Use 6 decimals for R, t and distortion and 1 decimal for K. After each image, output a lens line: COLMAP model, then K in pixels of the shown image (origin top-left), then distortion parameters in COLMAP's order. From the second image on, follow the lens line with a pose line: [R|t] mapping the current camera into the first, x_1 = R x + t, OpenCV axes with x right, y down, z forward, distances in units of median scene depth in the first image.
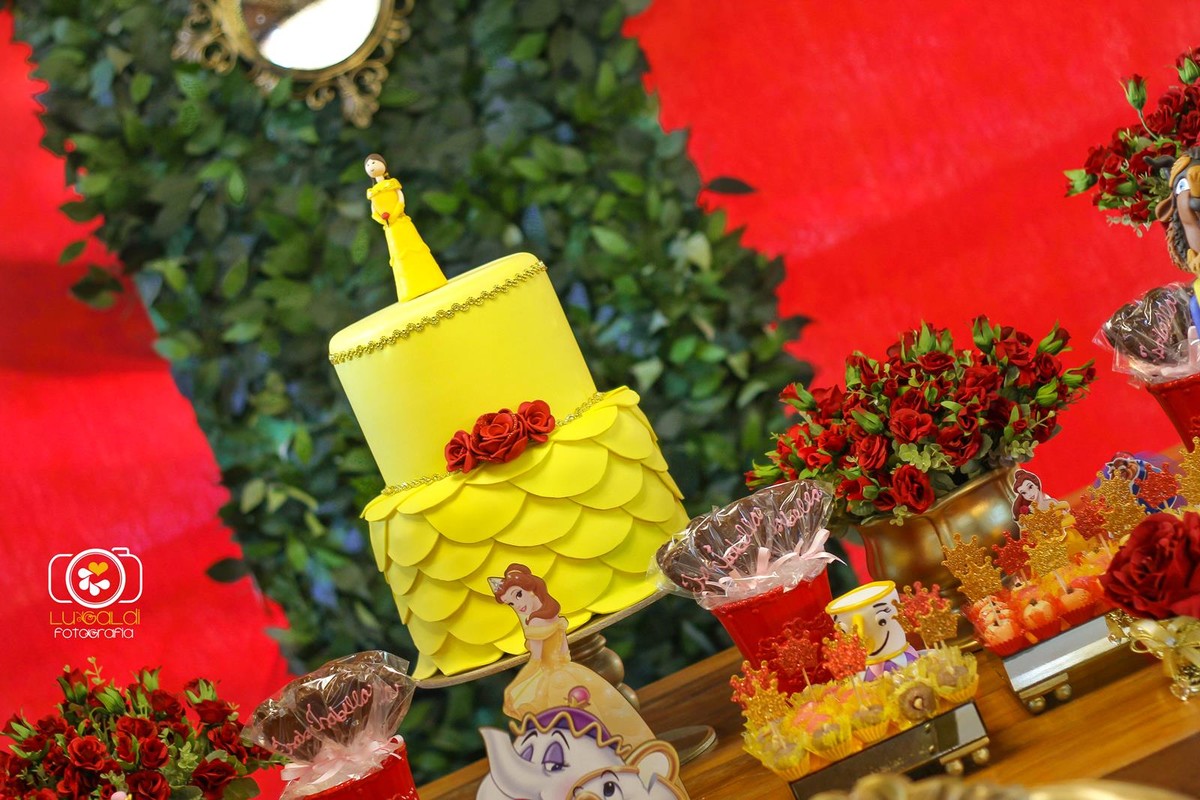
lens RADIAL K [[2786.3, 0, 600.0], [0, 2786.3, 400.0], [0, 0, 1]] dist [-0.055886, -0.257709]
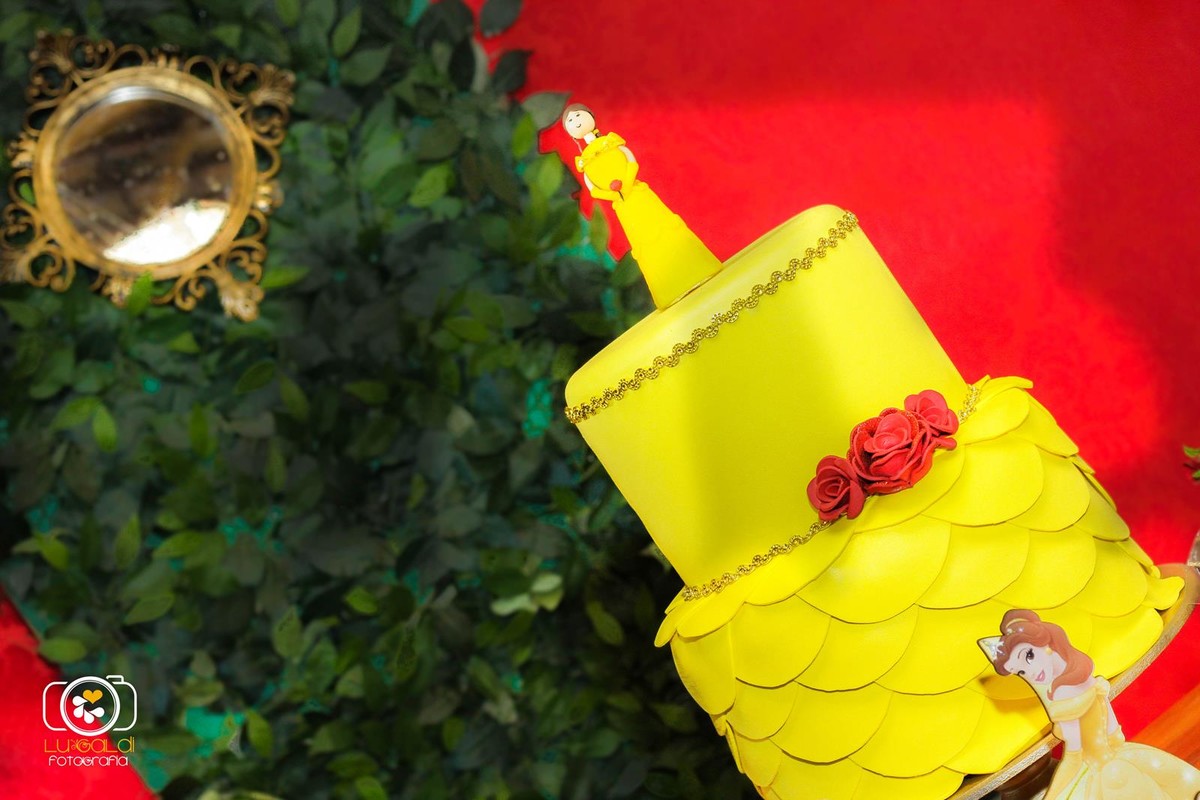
lens RADIAL K [[2786.3, 0, 600.0], [0, 2786.3, 400.0], [0, 0, 1]] dist [-0.055886, -0.257709]
pose [[0.966394, -0.200414, 0.160986, -0.195313], [0.219992, 0.968748, -0.114593, 0.058601], [-0.132989, 0.146158, 0.980282, 0.345855]]
